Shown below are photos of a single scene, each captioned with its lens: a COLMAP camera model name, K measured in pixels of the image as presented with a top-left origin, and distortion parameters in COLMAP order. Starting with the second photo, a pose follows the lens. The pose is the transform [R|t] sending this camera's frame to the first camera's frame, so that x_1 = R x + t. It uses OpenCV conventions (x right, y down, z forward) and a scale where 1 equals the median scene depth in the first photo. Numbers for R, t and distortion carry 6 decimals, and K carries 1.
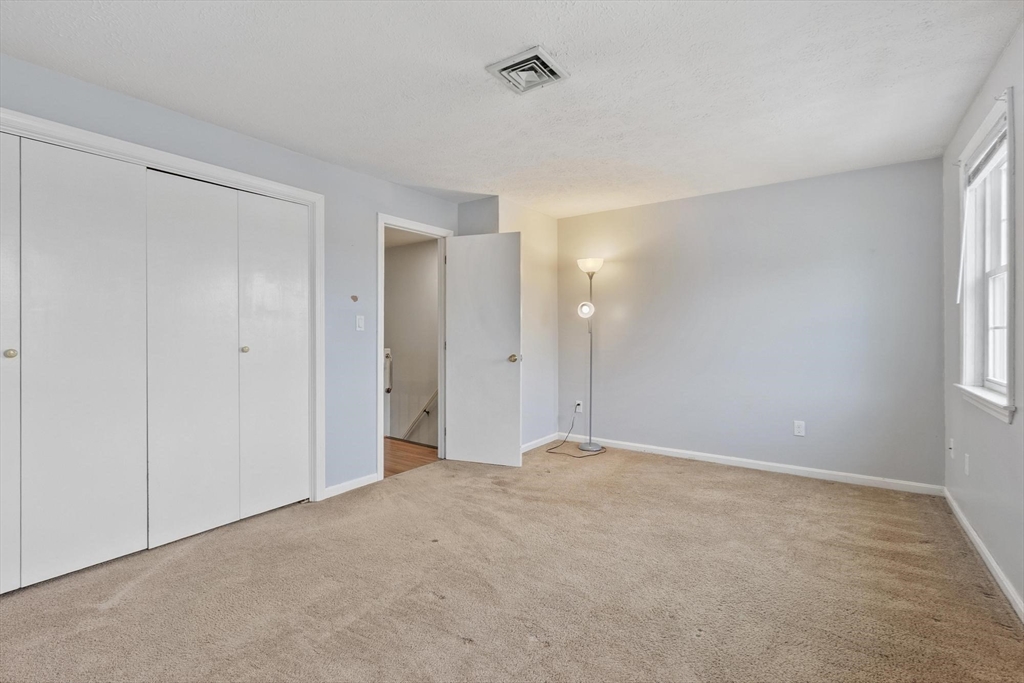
lens RADIAL K [[463.1, 0, 512.0], [0, 463.1, 334.2], [0, 0, 1]] dist [-0.000330, -0.000214]
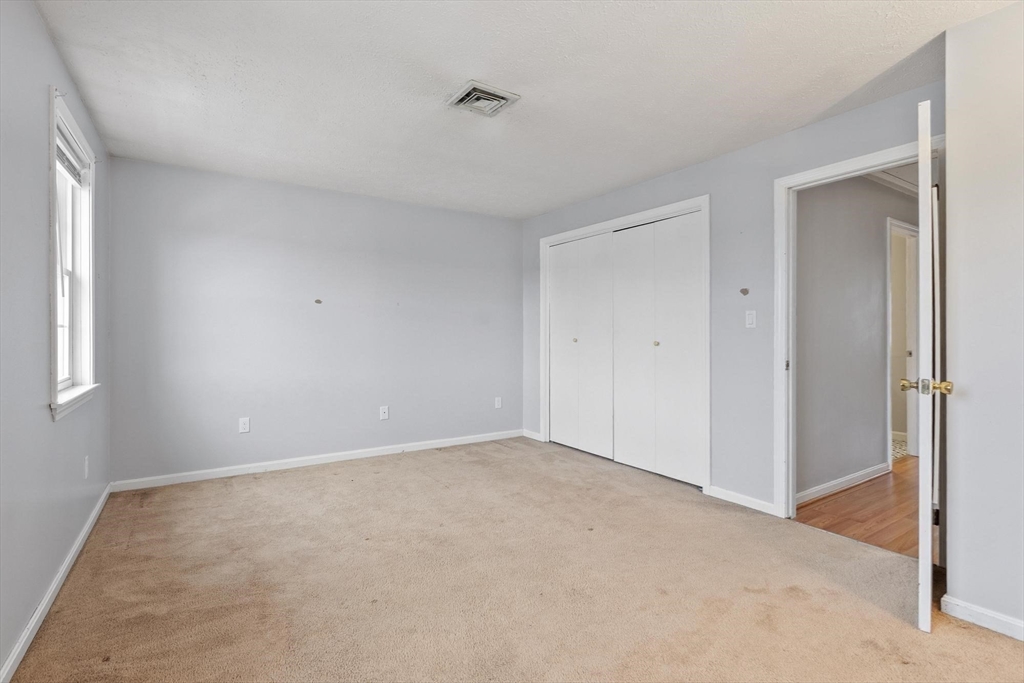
lens RADIAL K [[481.2, 0, 523.3], [0, 481.2, 331.7], [0, 0, 1]] dist [0.002111, 0.000262]
pose [[-0.347565, 0.001251, -0.937655, 0.731624], [0.000079, 0.999999, 0.001305, -0.001583], [0.937656, 0.000380, -0.347565, 1.002572]]
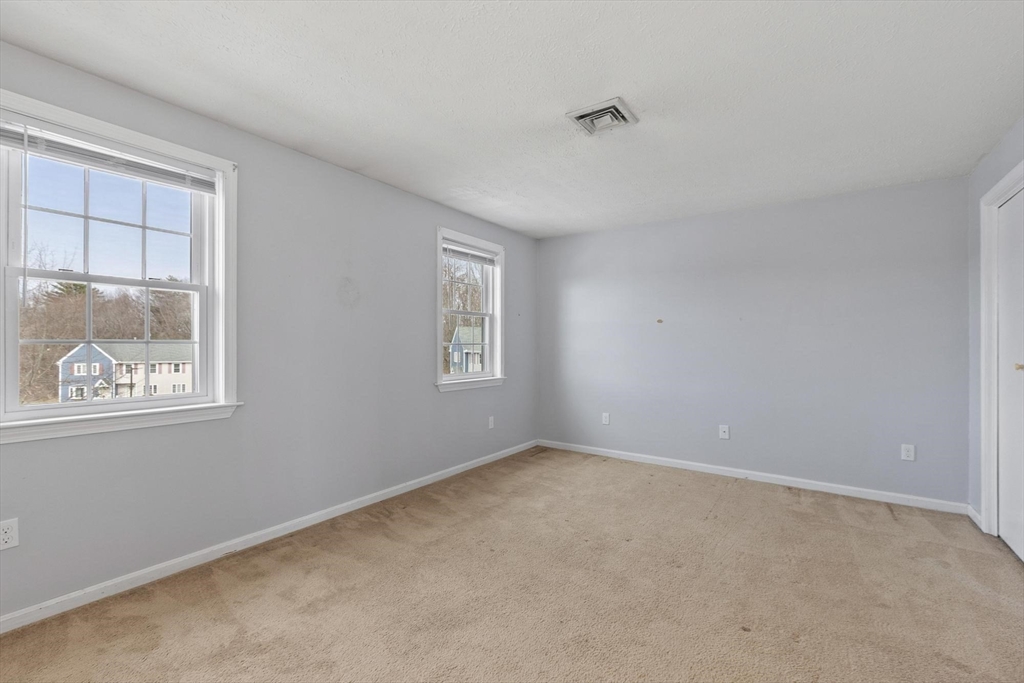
lens RADIAL K [[448.2, 0, 513.9], [0, 448.2, 343.7], [0, 0, 1]] dist [0.000776, -0.000609]
pose [[-0.999919, -0.002755, -0.012428, 0.174225], [-0.002721, 0.999993, -0.002687, -0.007767], [0.012436, -0.002653, -0.999919, 1.390687]]
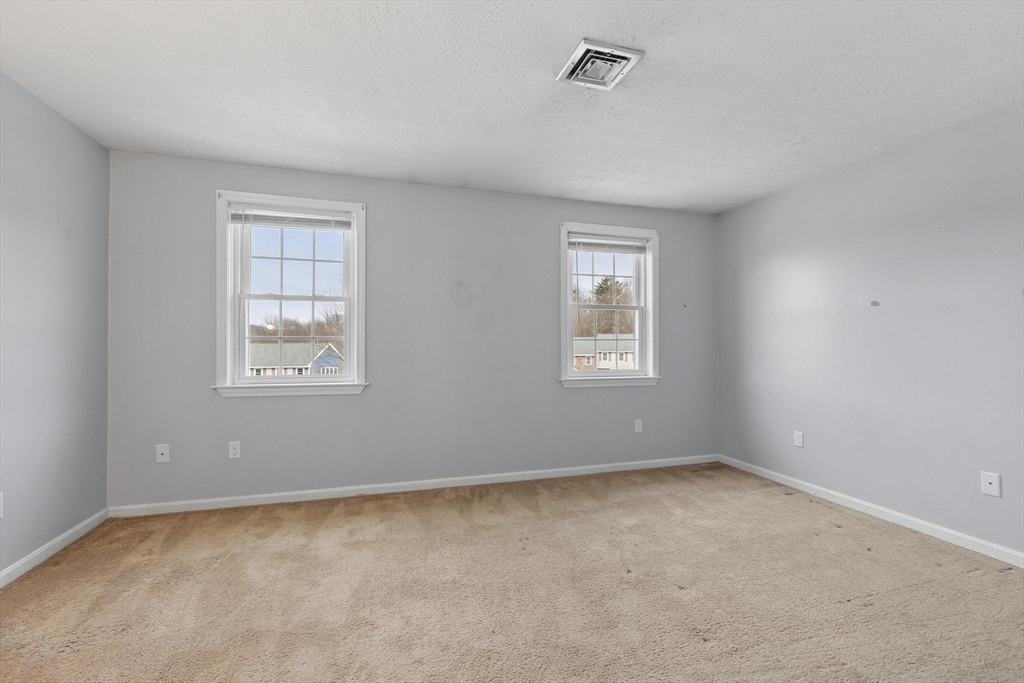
lens RADIAL K [[448.2, 0, 513.9], [0, 448.2, 343.7], [0, 0, 1]] dist [0.000776, -0.000609]
pose [[-0.792012, 0.000686, 0.610505, -0.257707], [-0.001360, 0.999995, -0.002887, 0.004636], [-0.610504, -0.003117, -0.792007, 1.219923]]
